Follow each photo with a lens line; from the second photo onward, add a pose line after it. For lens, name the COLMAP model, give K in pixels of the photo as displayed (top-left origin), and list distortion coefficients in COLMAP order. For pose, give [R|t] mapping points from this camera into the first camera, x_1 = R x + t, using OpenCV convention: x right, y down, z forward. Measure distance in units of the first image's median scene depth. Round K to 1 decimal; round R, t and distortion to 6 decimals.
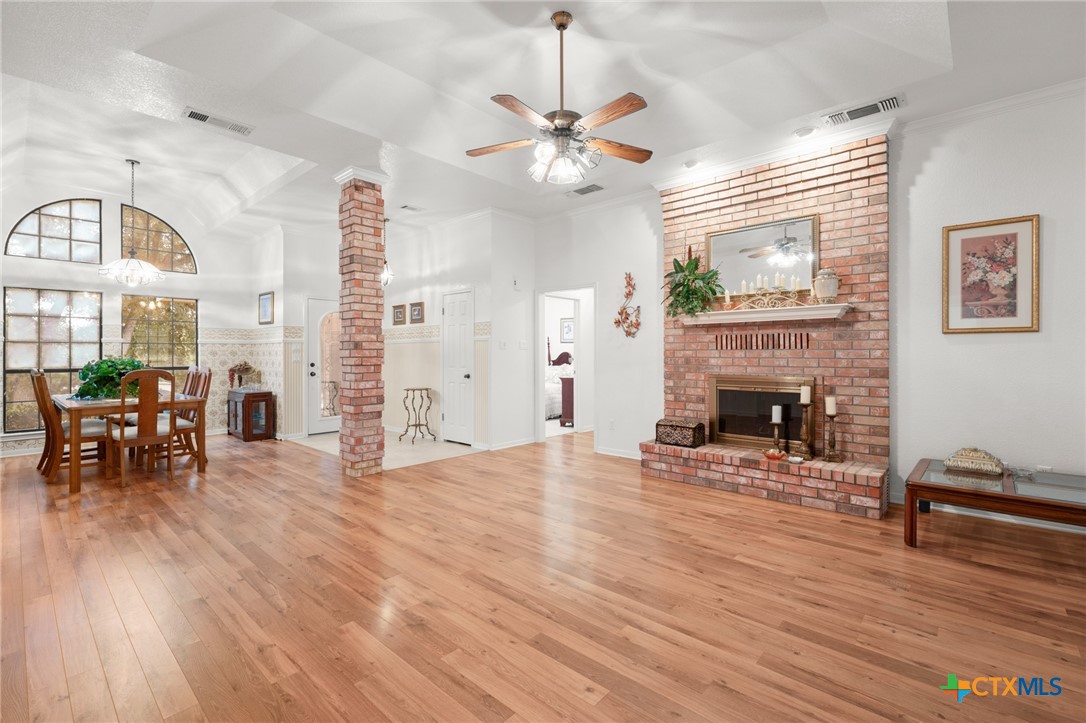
lens RADIAL K [[477.3, 0, 537.9], [0, 477.3, 354.0], [0, 0, 1]] dist [0.002859, -0.001056]
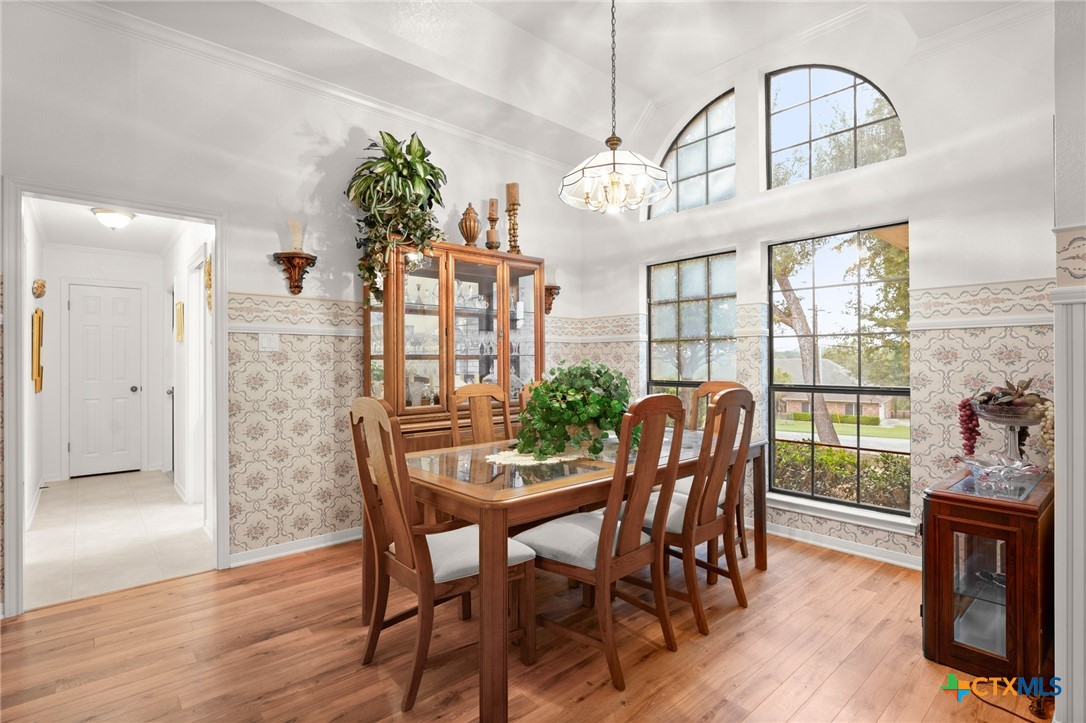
lens RADIAL K [[547.5, 0, 529.5], [0, 547.5, 347.3], [0, 0, 1]] dist [-0.002996, -0.001466]
pose [[-0.103059, -0.025699, -0.994343, -0.378975], [0.000608, 0.999664, -0.025900, 0.004904], [0.994675, -0.003274, -0.103009, 1.203000]]
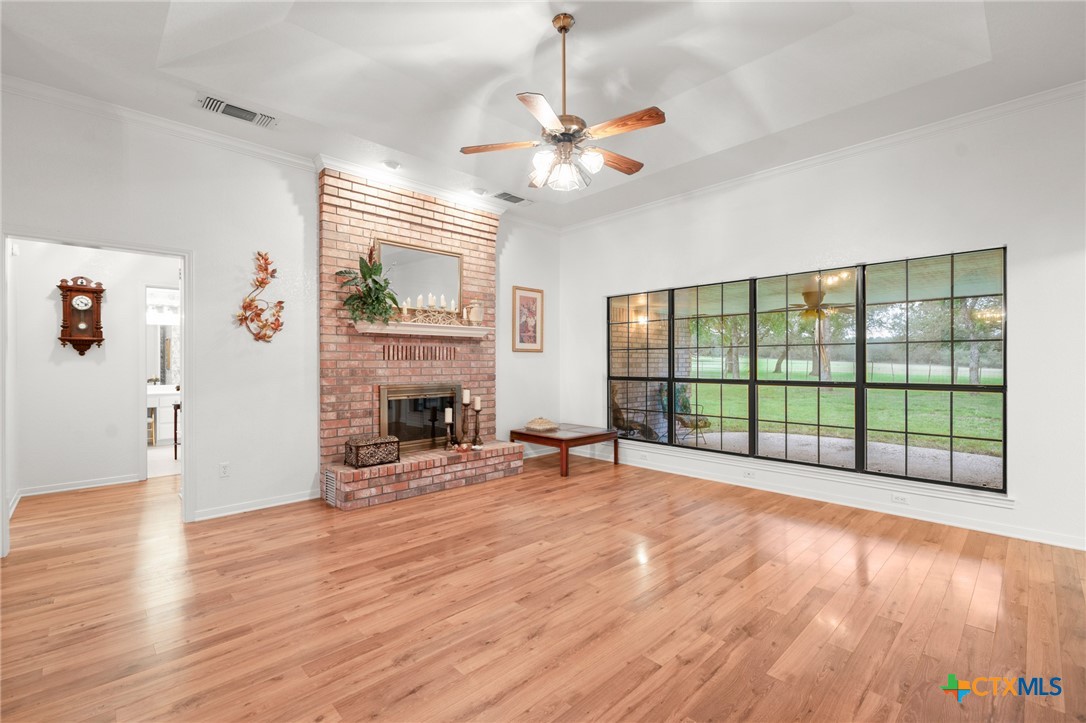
lens RADIAL K [[477.3, 0, 539.2], [0, 477.3, 362.4], [0, 0, 1]] dist [0.002859, -0.001056]
pose [[0.067098, 0.003784, 0.997739, -0.631987], [0.003737, 0.999985, -0.004044, 0.001201], [-0.997739, 0.004000, 0.067083, 0.669081]]
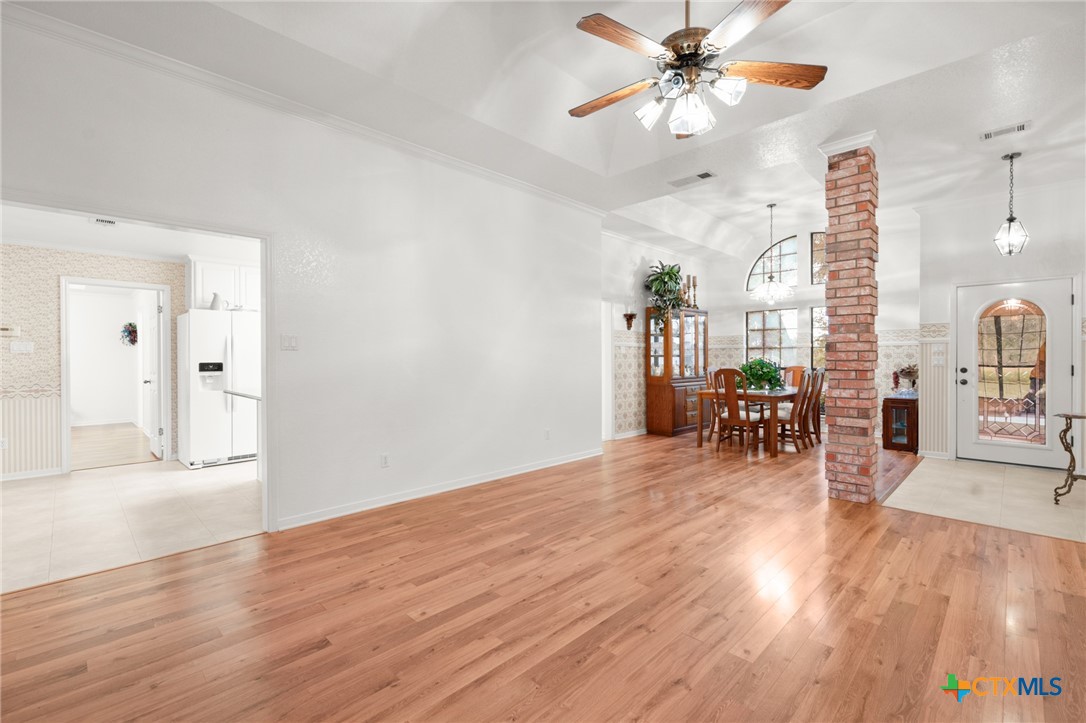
lens RADIAL K [[477.3, 0, 541.0], [0, 477.3, 355.6], [0, 0, 1]] dist [0.002859, -0.001056]
pose [[-0.040312, -0.001696, -0.999186, 0.553670], [-0.000128, 0.999999, -0.001692, -0.000349], [0.999187, 0.000060, -0.040312, 0.542593]]
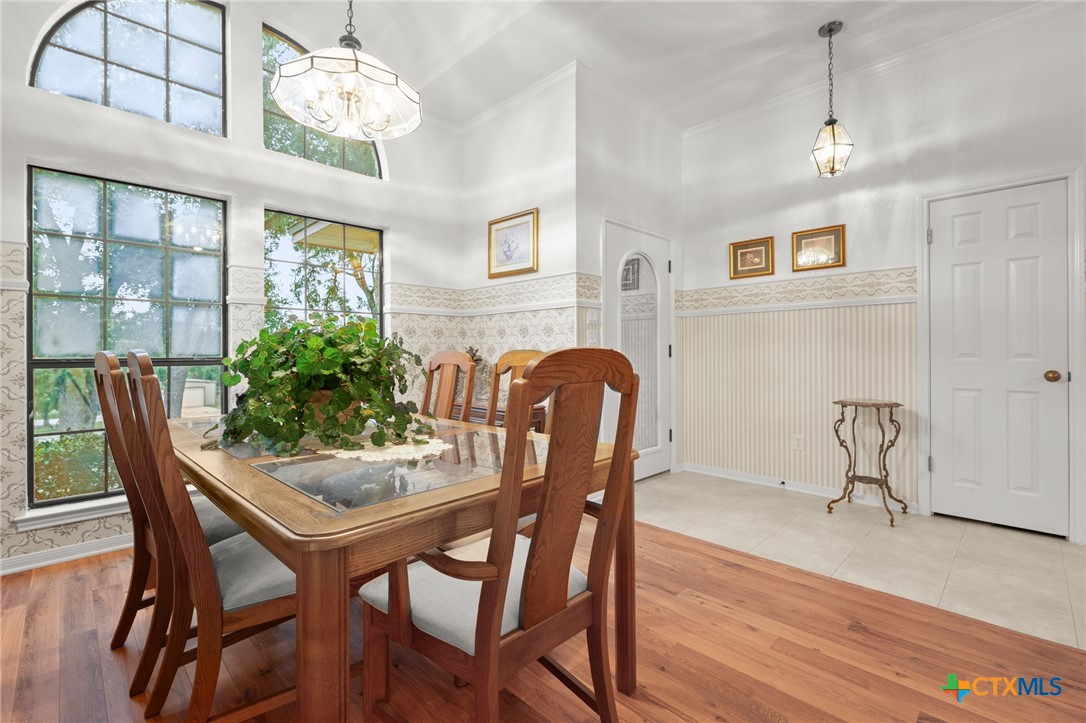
lens RADIAL K [[477.3, 0, 535.1], [0, 477.3, 353.9], [0, 0, 1]] dist [0.002859, -0.001056]
pose [[0.998793, 0.000144, -0.049126, -0.851868], [-0.000037, 0.999998, 0.002183, 0.036692], [0.049126, -0.002179, 0.998790, 0.788026]]
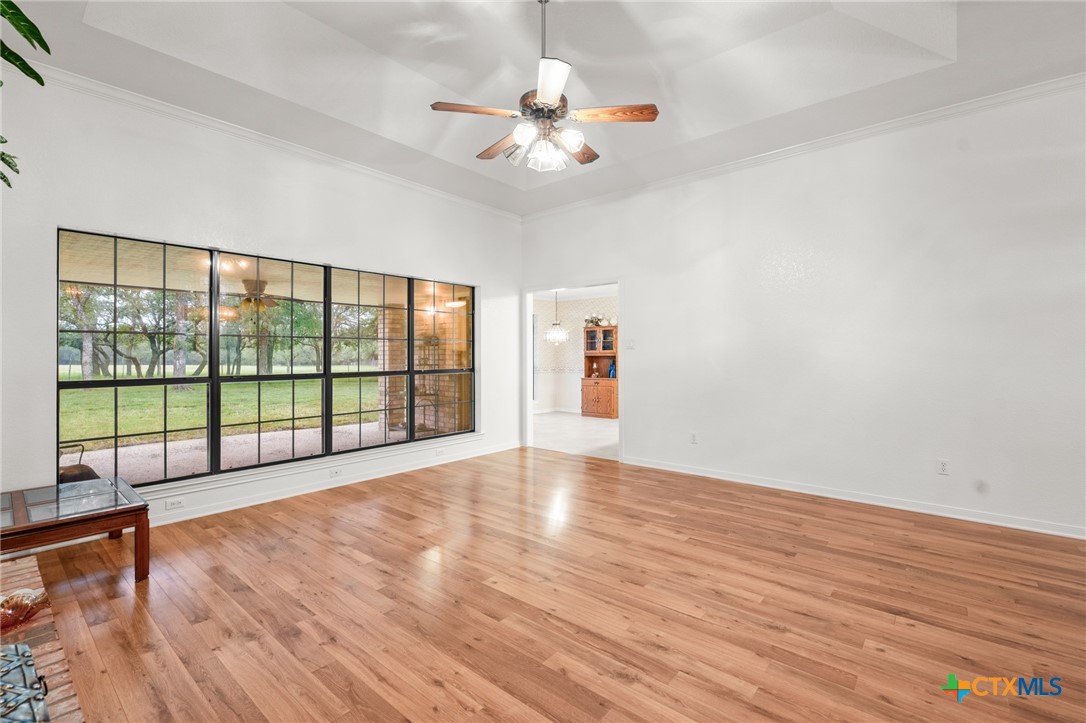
lens RADIAL K [[477.3, 0, 543.4], [0, 477.3, 355.9], [0, 0, 1]] dist [0.002859, -0.001056]
pose [[-0.999138, 0.005489, -0.041140, 0.061610], [0.005343, 0.999979, 0.003659, -0.001202], [0.041159, 0.003436, -0.999147, 1.299195]]
